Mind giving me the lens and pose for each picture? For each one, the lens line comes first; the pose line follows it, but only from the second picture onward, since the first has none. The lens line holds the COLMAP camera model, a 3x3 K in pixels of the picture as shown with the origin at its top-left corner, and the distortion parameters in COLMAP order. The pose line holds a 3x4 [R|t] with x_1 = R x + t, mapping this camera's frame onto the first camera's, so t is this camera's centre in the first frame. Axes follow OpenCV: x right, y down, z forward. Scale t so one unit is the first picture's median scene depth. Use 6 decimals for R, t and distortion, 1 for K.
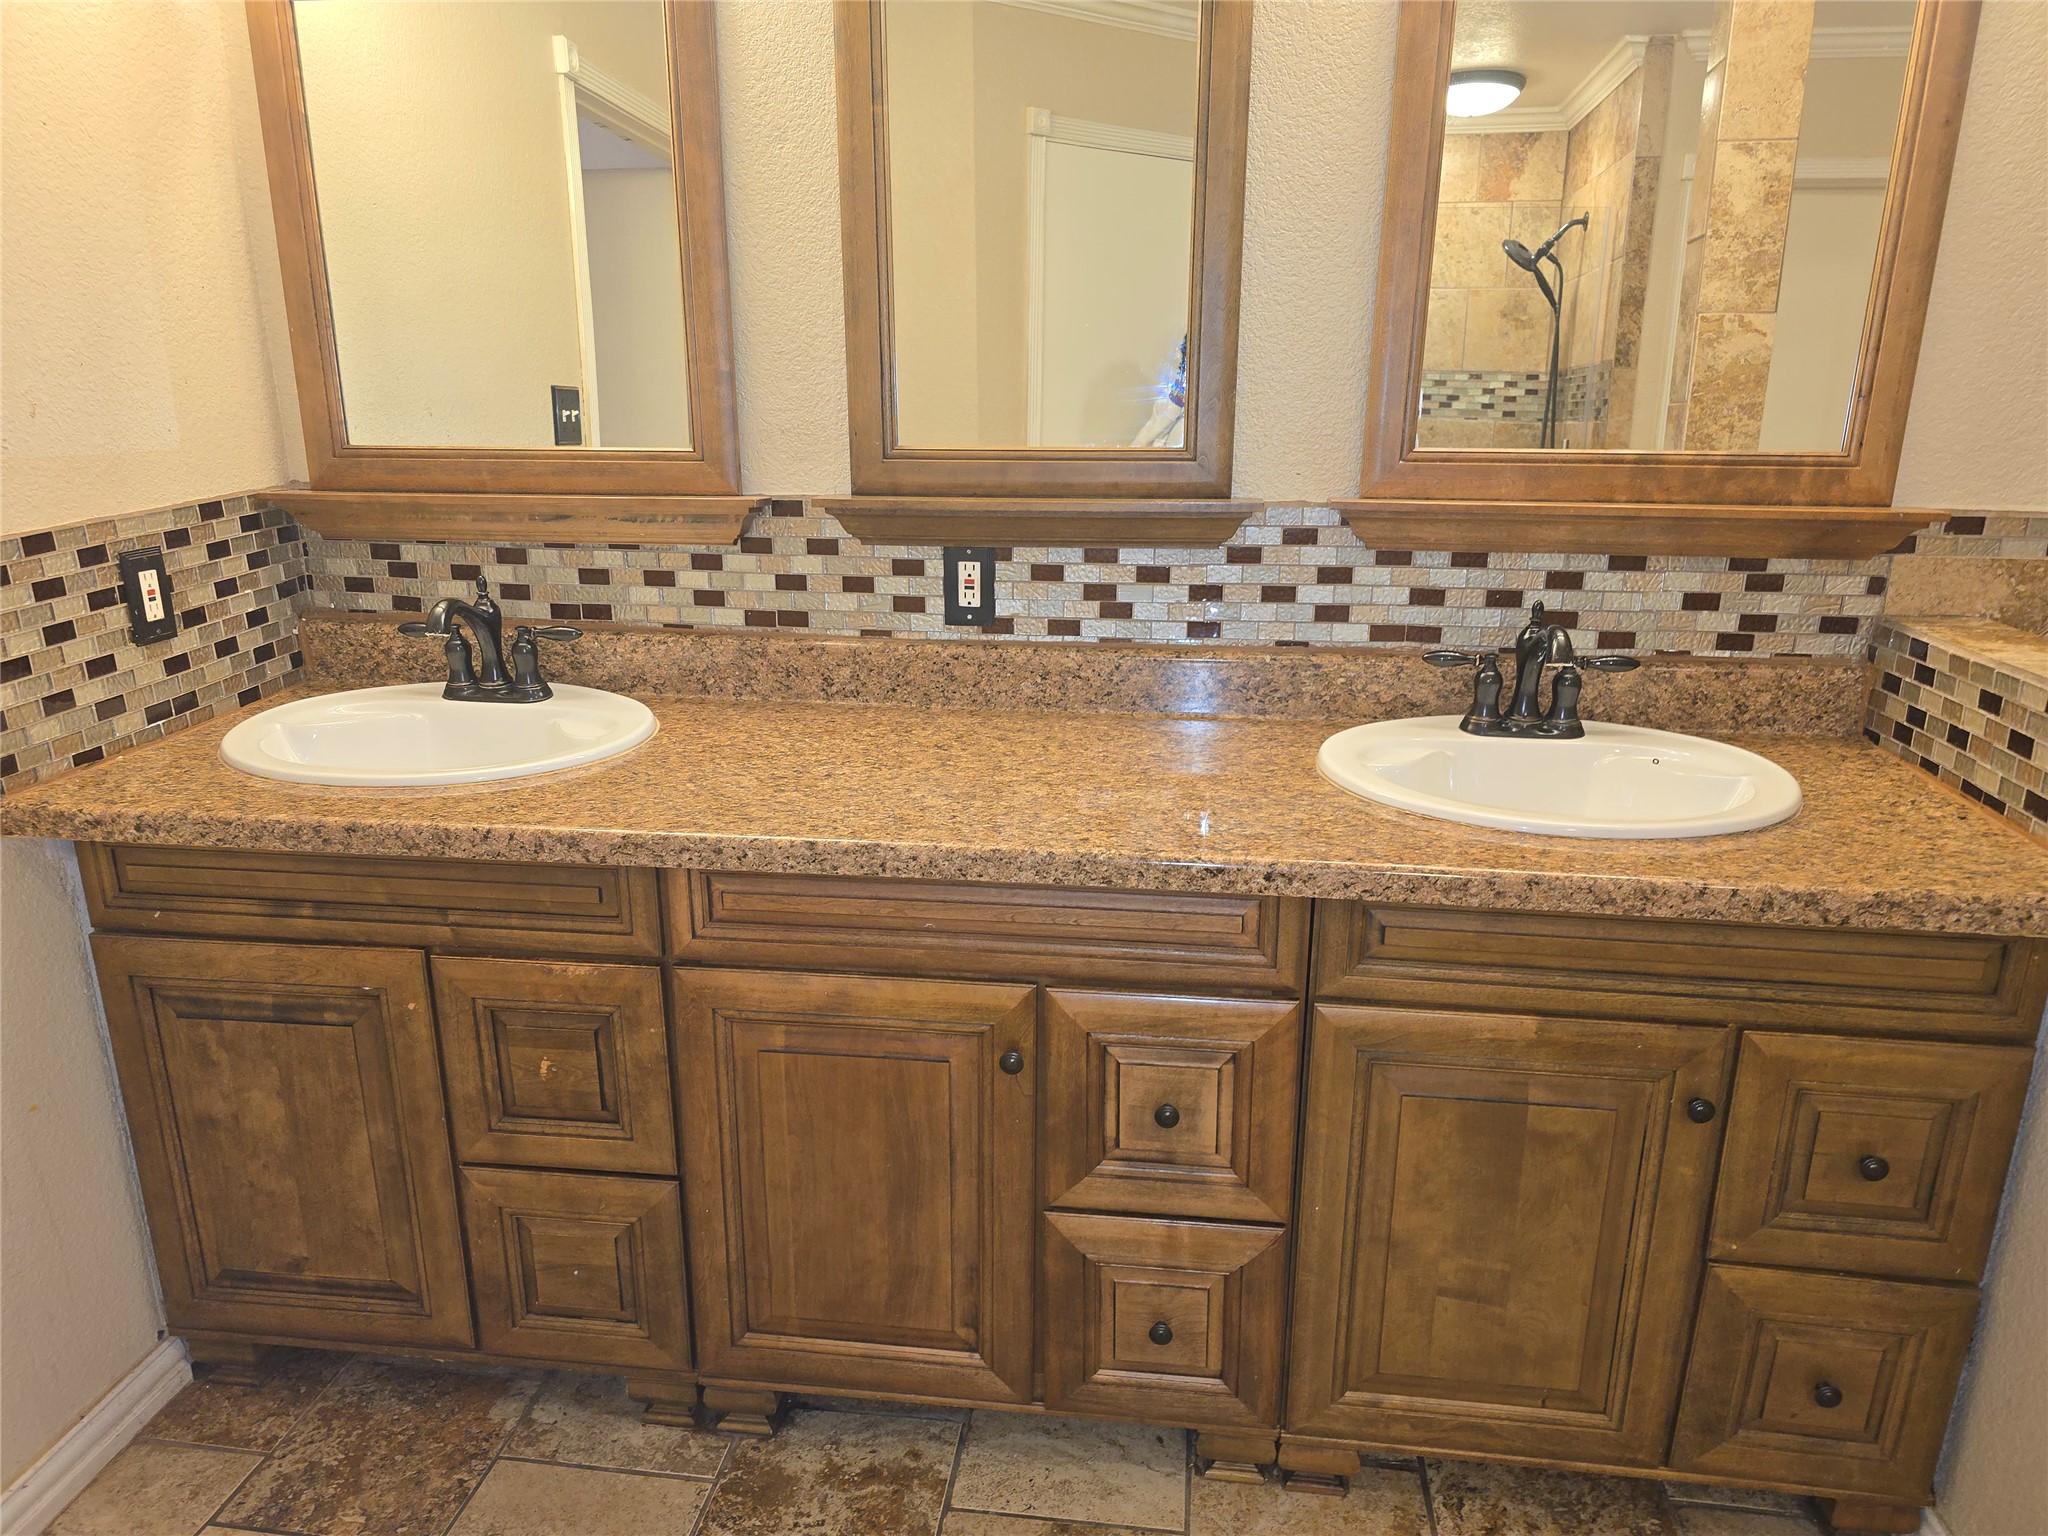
lens RADIAL K [[1348.6, 0, 1024.0], [0, 1348.6, 768.0], [0, 0, 1]] dist [0.111823, -0.156774]
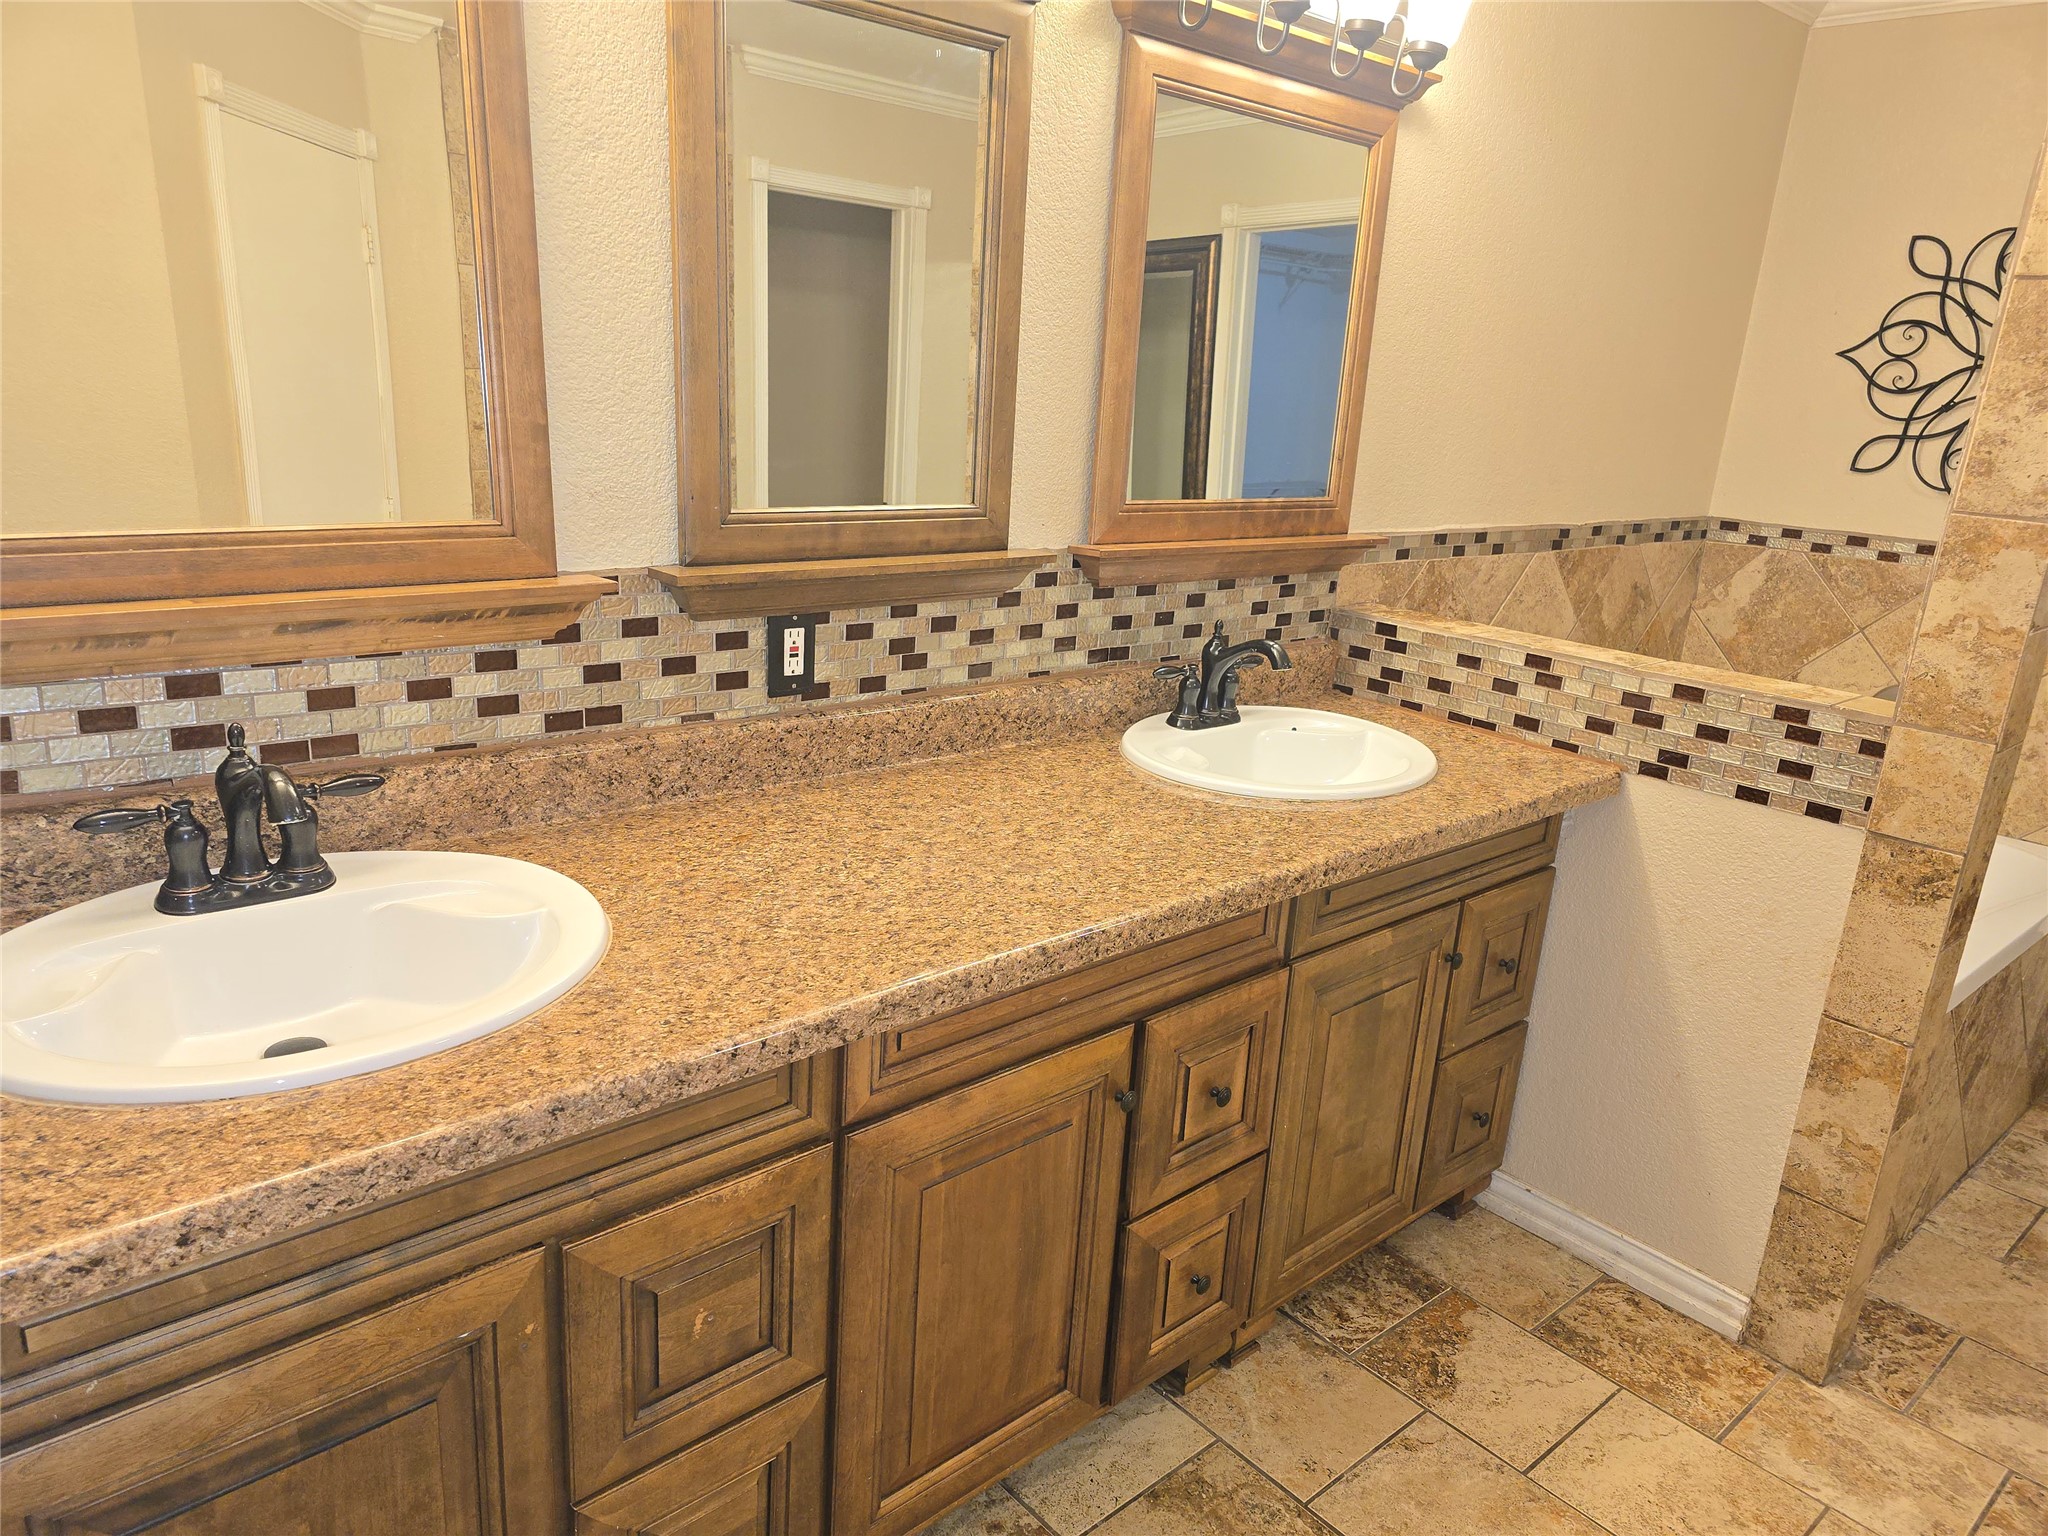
lens RADIAL K [[1337.4, 0, 1025.8], [0, 1337.4, 760.6], [0, 0, 1]] dist [0.092695, -0.087620]
pose [[0.665429, -0.171143, 0.726577, -0.630860], [0.149585, 0.984191, 0.094827, -0.128029], [-0.731320, 0.045584, 0.680509, 0.257884]]
